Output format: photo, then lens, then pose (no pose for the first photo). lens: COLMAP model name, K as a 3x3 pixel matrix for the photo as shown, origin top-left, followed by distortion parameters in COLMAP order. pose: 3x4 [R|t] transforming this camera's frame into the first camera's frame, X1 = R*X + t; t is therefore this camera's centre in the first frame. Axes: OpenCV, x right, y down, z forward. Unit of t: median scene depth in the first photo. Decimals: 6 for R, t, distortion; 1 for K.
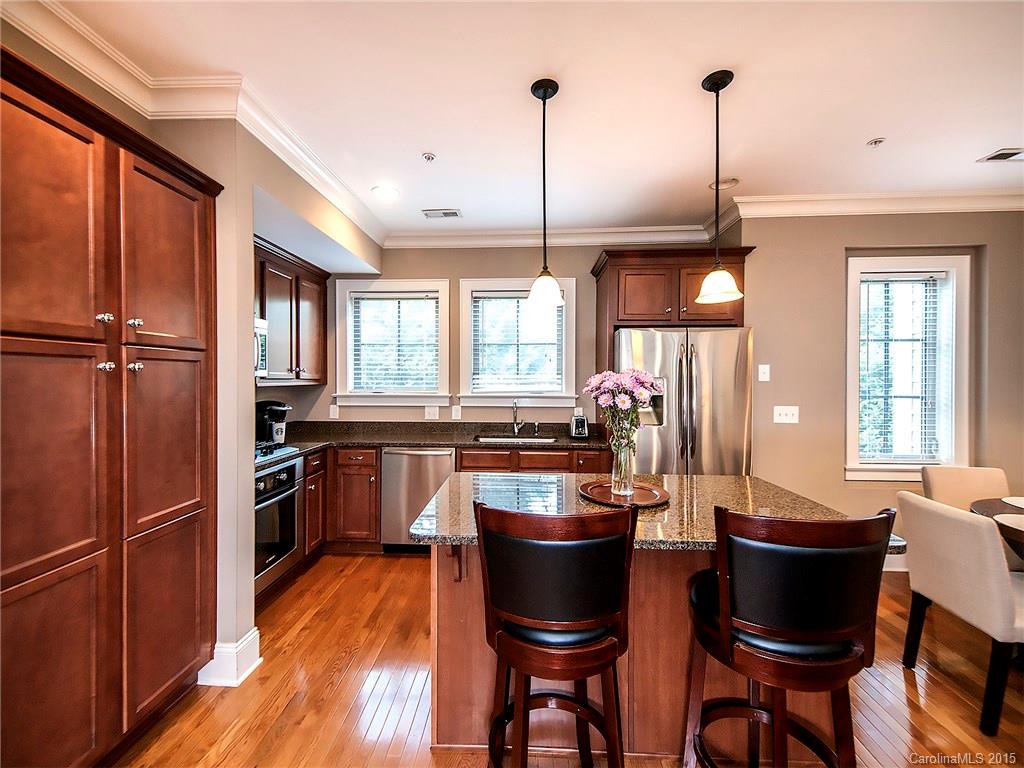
lens RADIAL K [[424.2, 0, 504.2], [0, 424.2, 380.5], [0, 0, 1]] dist [0.002735, 0.000215]
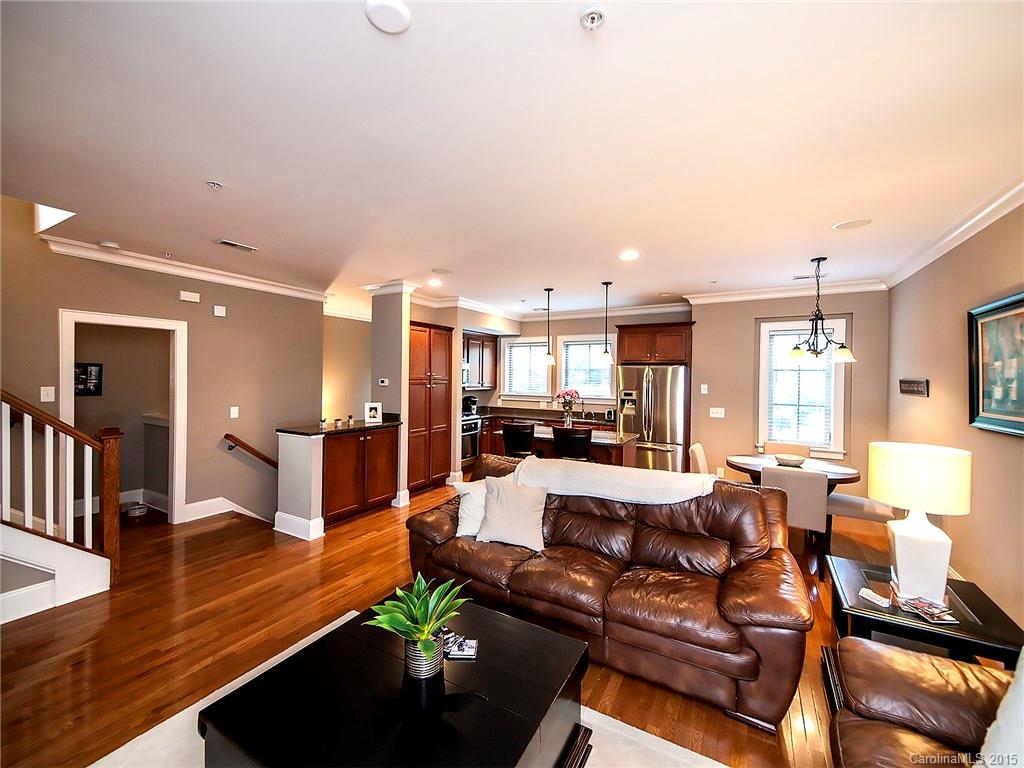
lens RADIAL K [[424.2, 0, 504.2], [0, 424.2, 380.5], [0, 0, 1]] dist [0.002735, 0.000215]
pose [[0.889388, 0.014151, -0.456934, 0.673563], [-0.014024, 0.999895, 0.003671, -0.048597], [0.456938, 0.003143, 0.889493, -0.987666]]
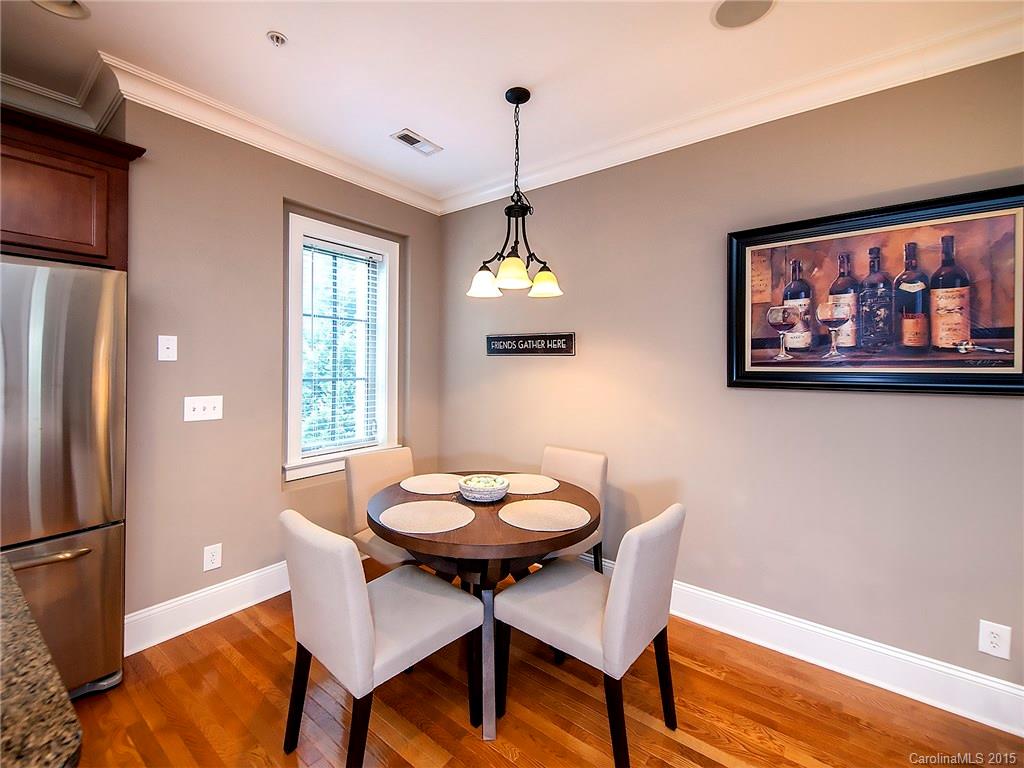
lens RADIAL K [[438.7, 0, 493.0], [0, 438.7, 365.2], [0, 0, 1]] dist [0.001358, 0.000112]
pose [[0.576091, 0.004119, 0.817375, 0.339191], [-0.005174, 0.999986, -0.001392, 0.007089], [-0.817369, -0.003428, 0.576104, 0.182297]]
